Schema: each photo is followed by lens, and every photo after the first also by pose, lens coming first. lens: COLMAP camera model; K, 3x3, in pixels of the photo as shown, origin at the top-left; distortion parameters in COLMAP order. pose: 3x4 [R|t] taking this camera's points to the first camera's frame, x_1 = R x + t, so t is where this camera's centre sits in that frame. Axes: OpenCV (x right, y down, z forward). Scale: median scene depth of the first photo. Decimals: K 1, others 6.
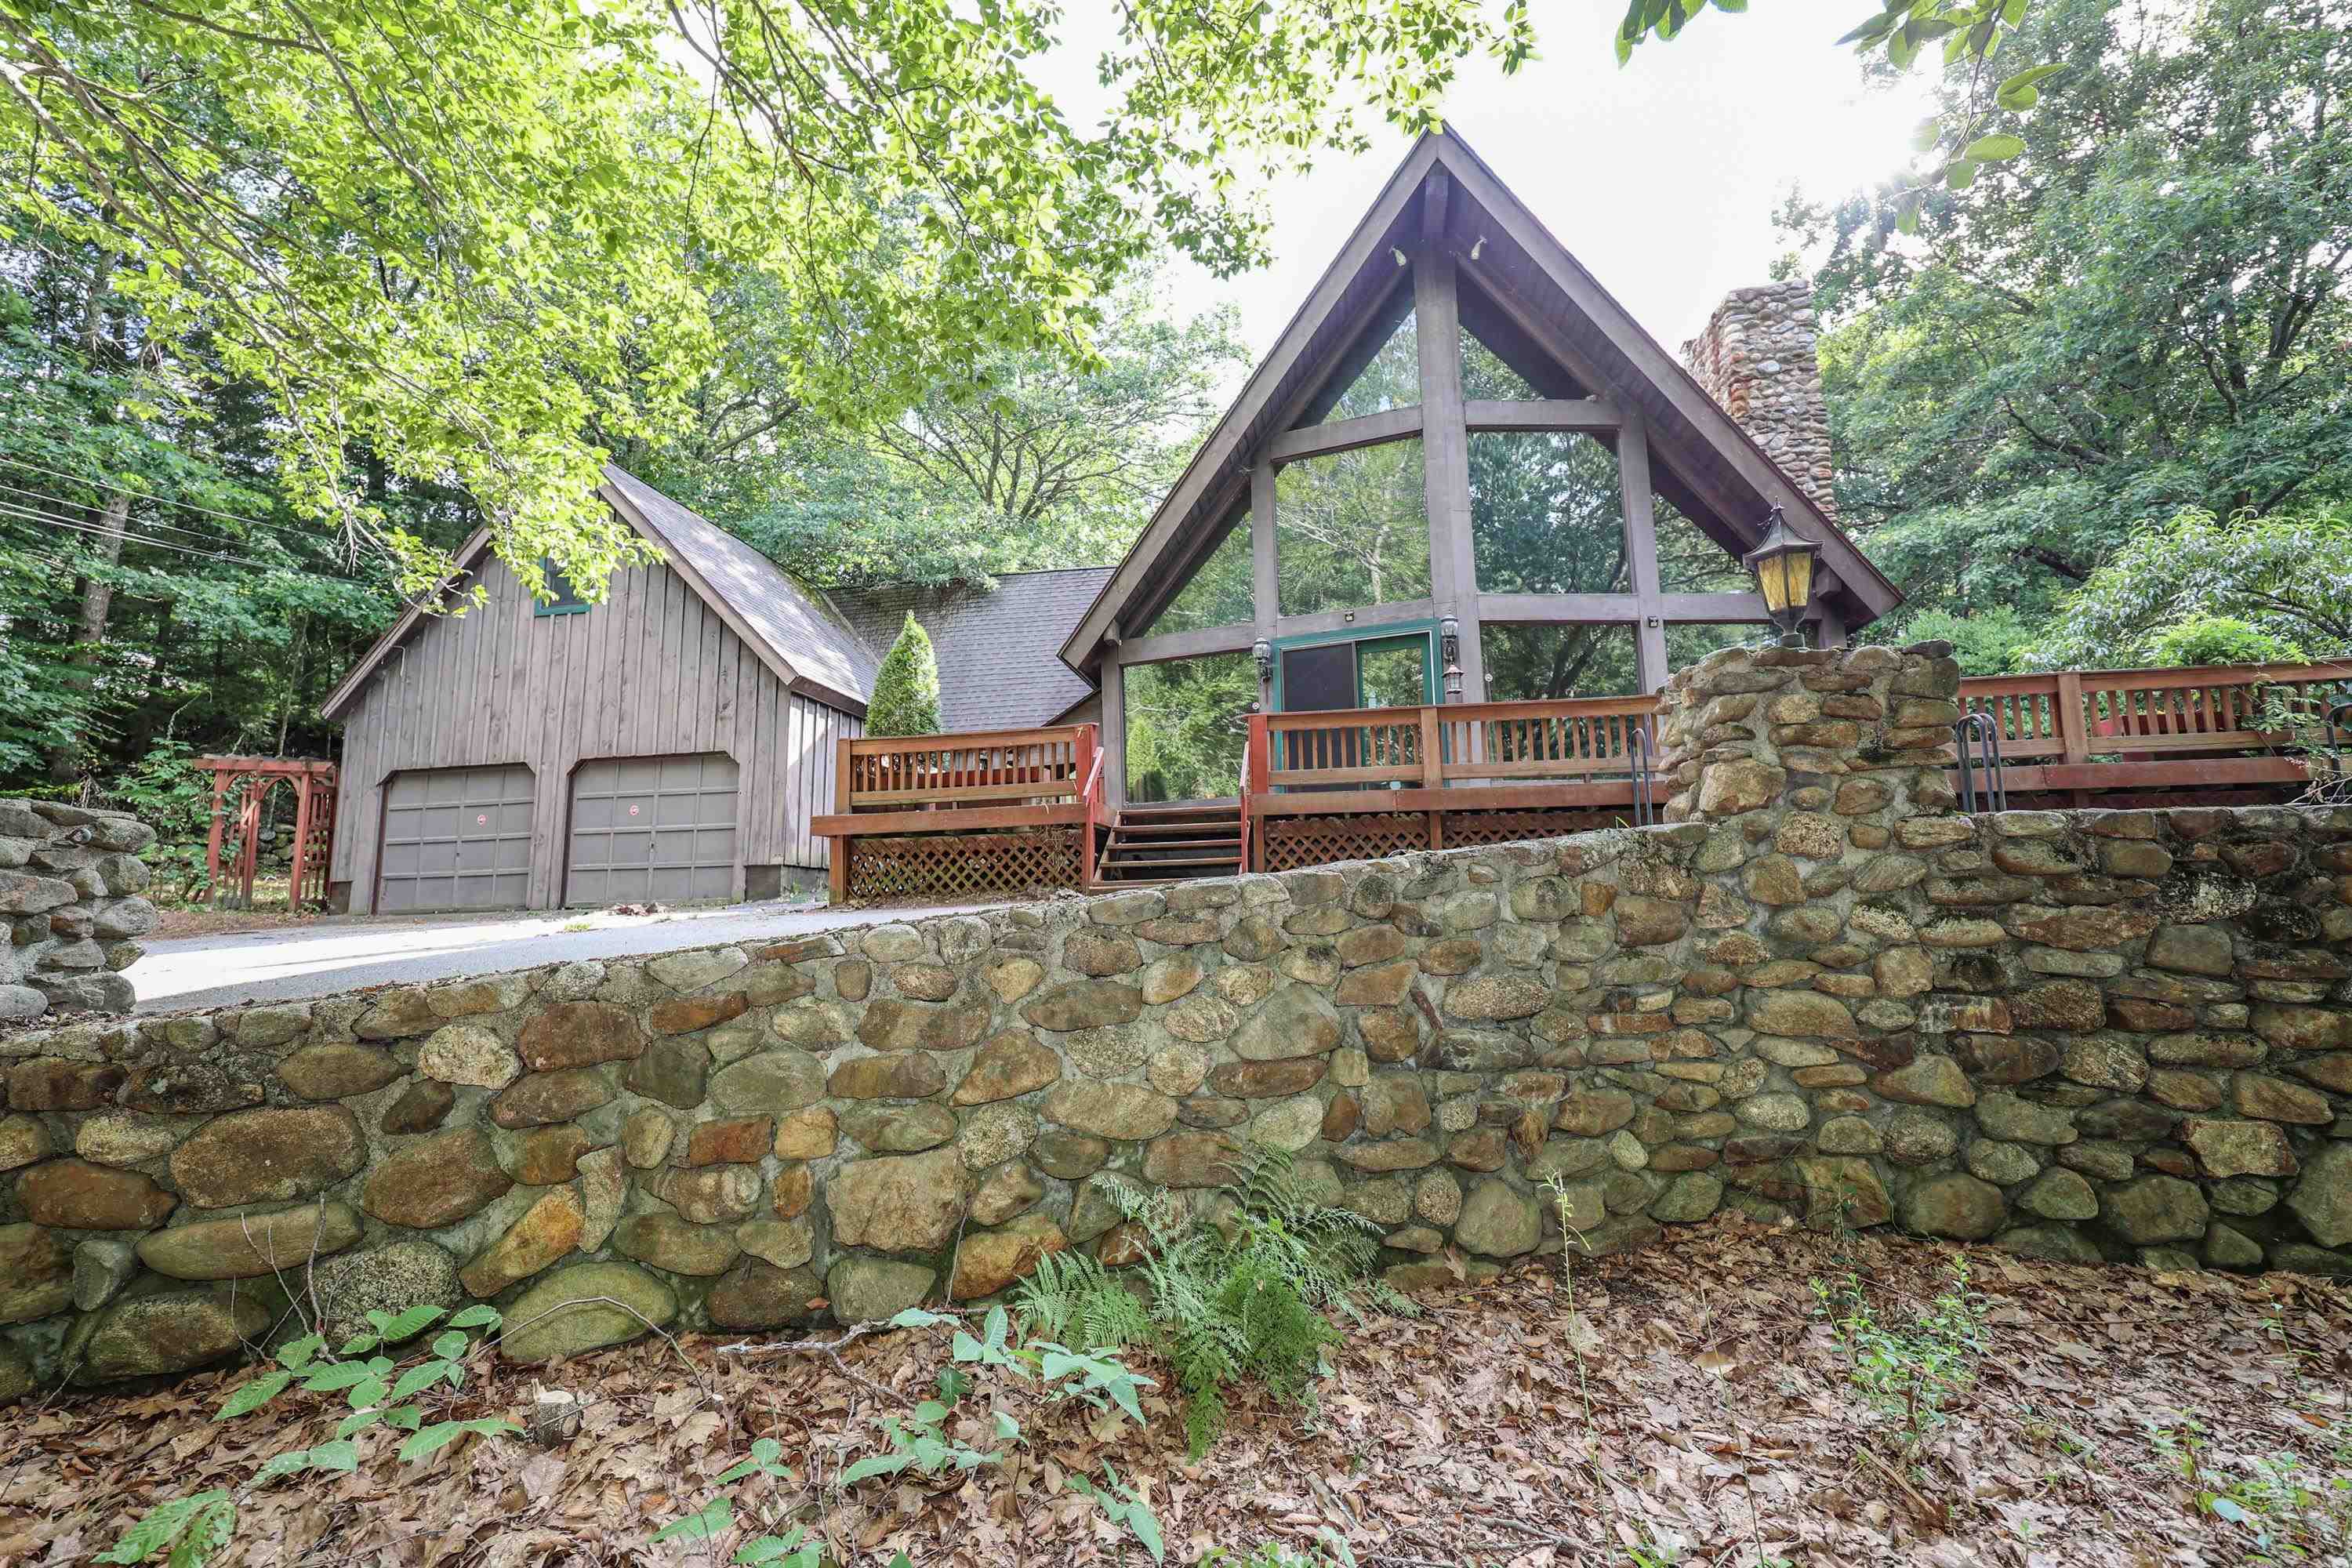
lens RADIAL K [[944.2, 0, 1176.0], [0, 944.2, 784.0], [0, 0, 1]] dist [0.001128, -0.000049]
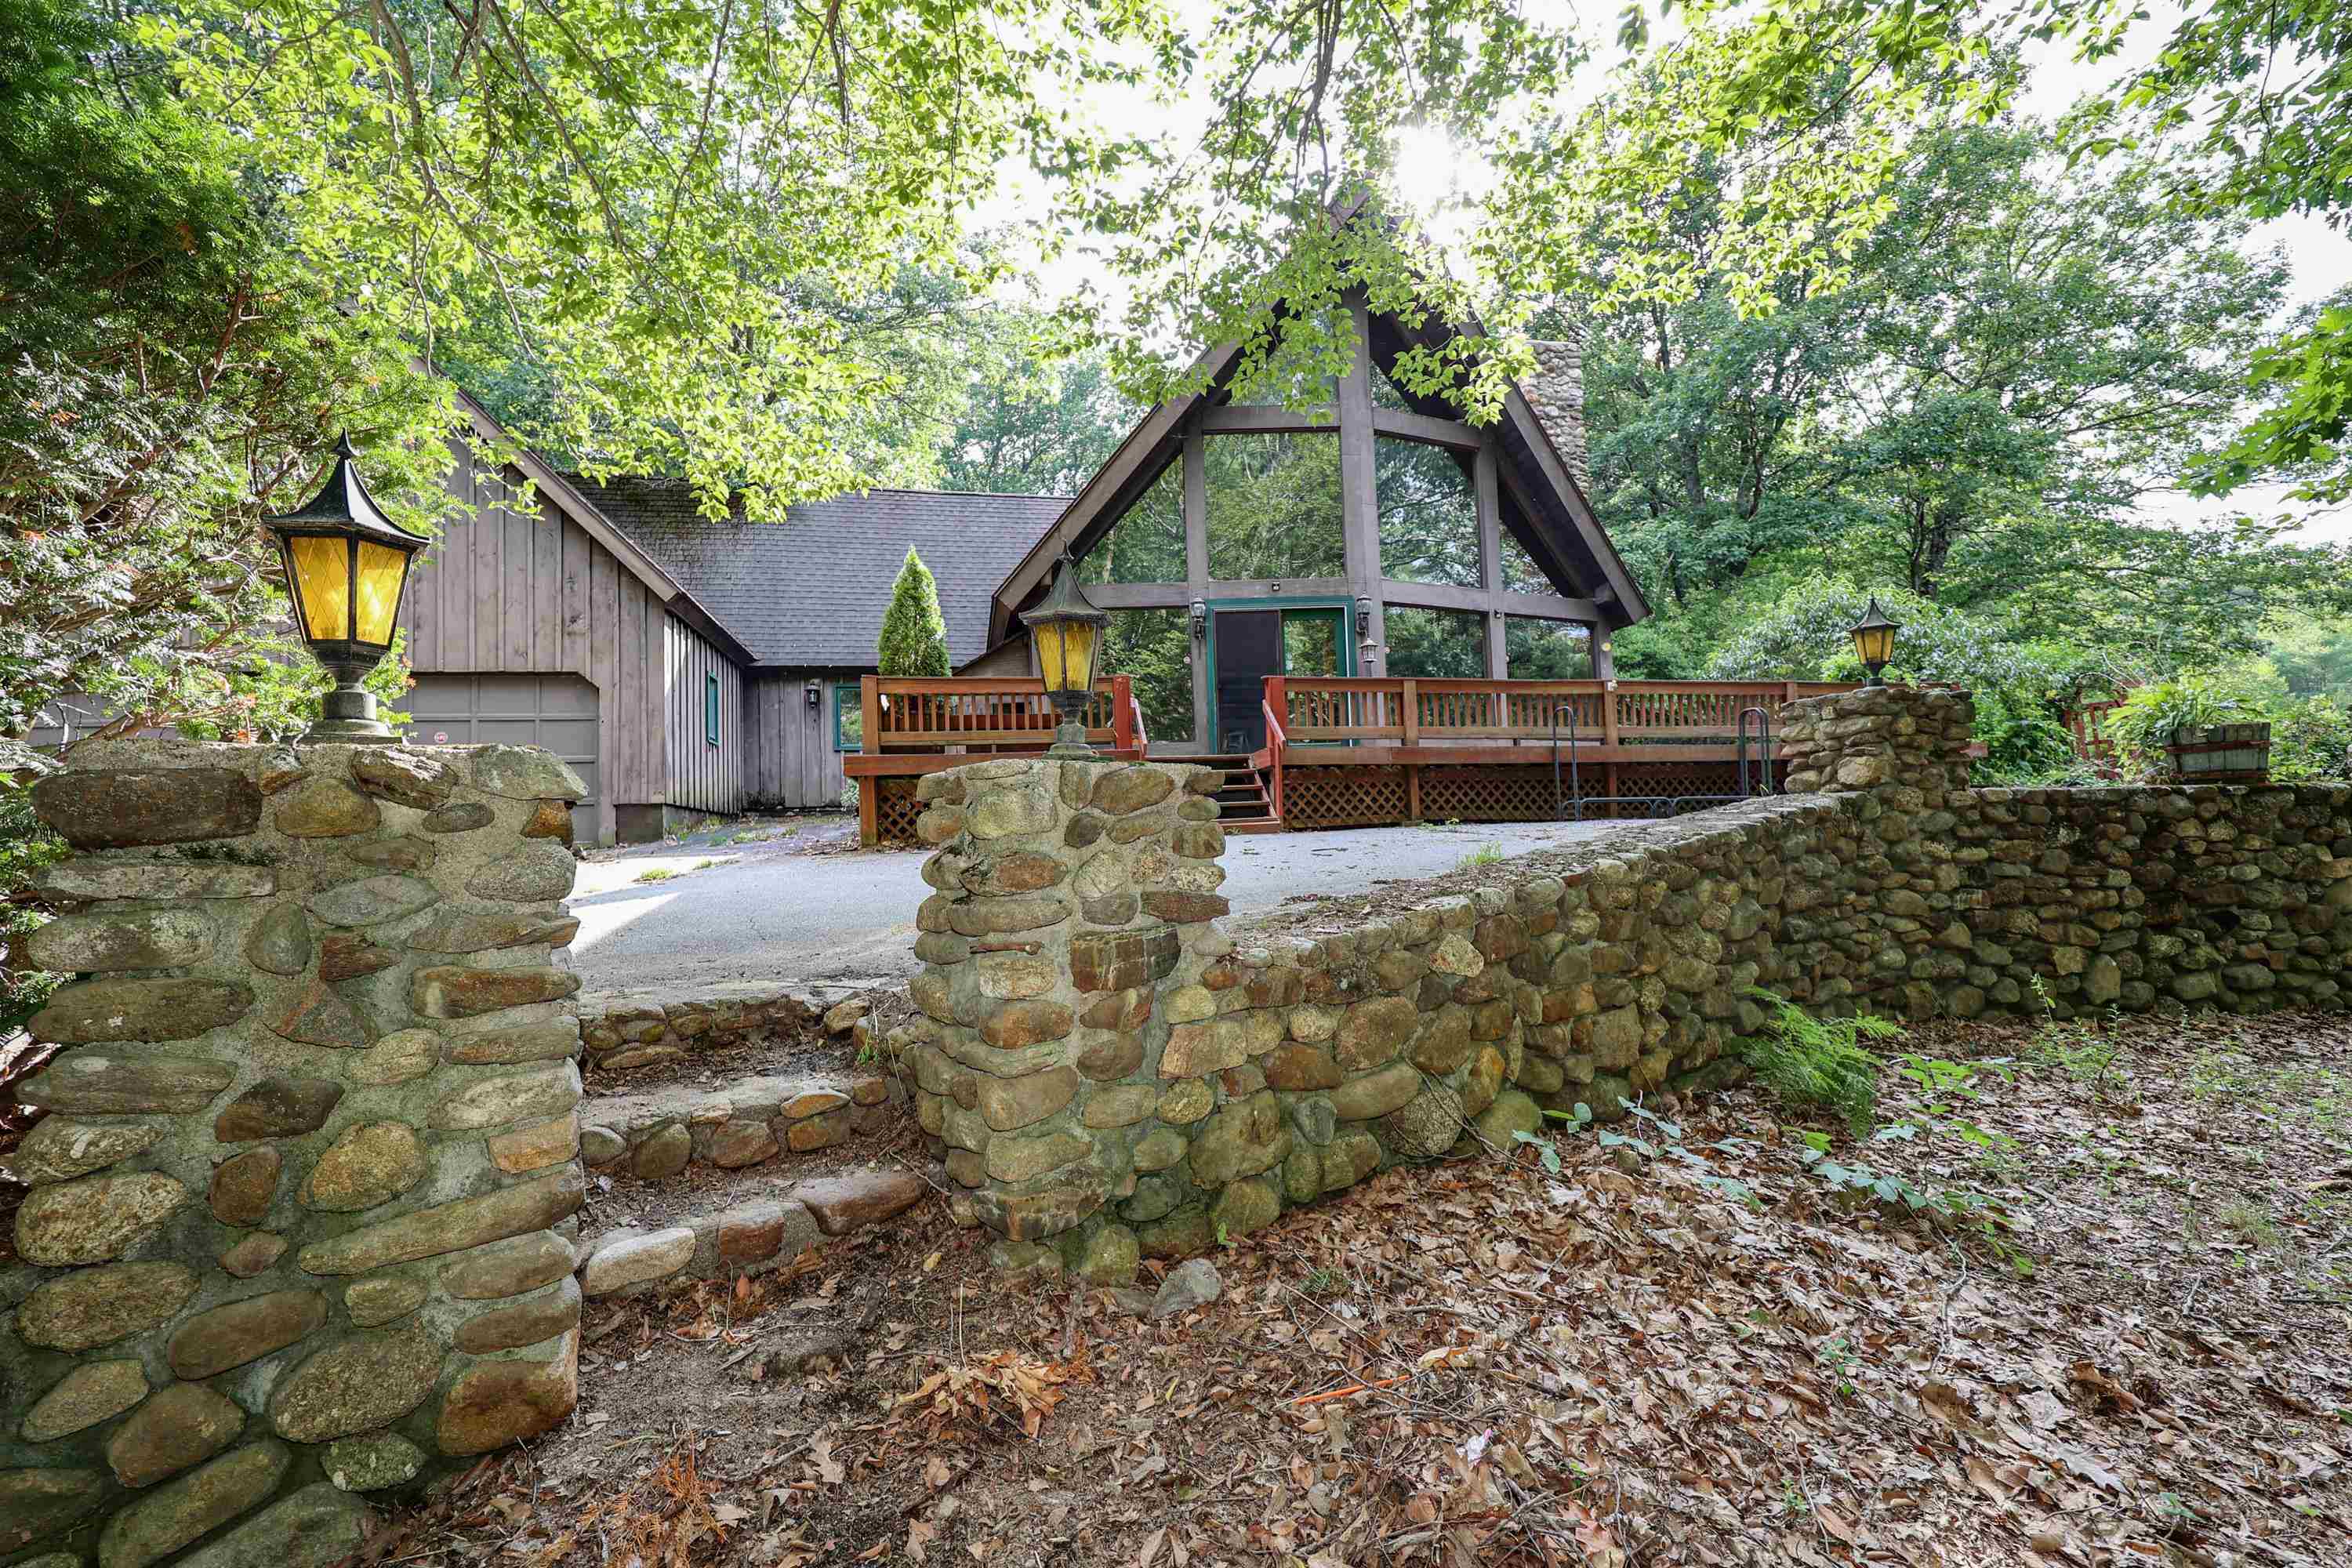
lens RADIAL K [[964.3, 0, 1175.5], [0, 964.3, 792.8], [0, 0, 1]] dist [-0.004798, -0.000430]
pose [[0.926086, 0.009941, 0.377180, -0.373229], [-0.038835, 0.996855, 0.069079, -0.008530], [-0.375307, -0.078621, 0.923560, -0.034868]]
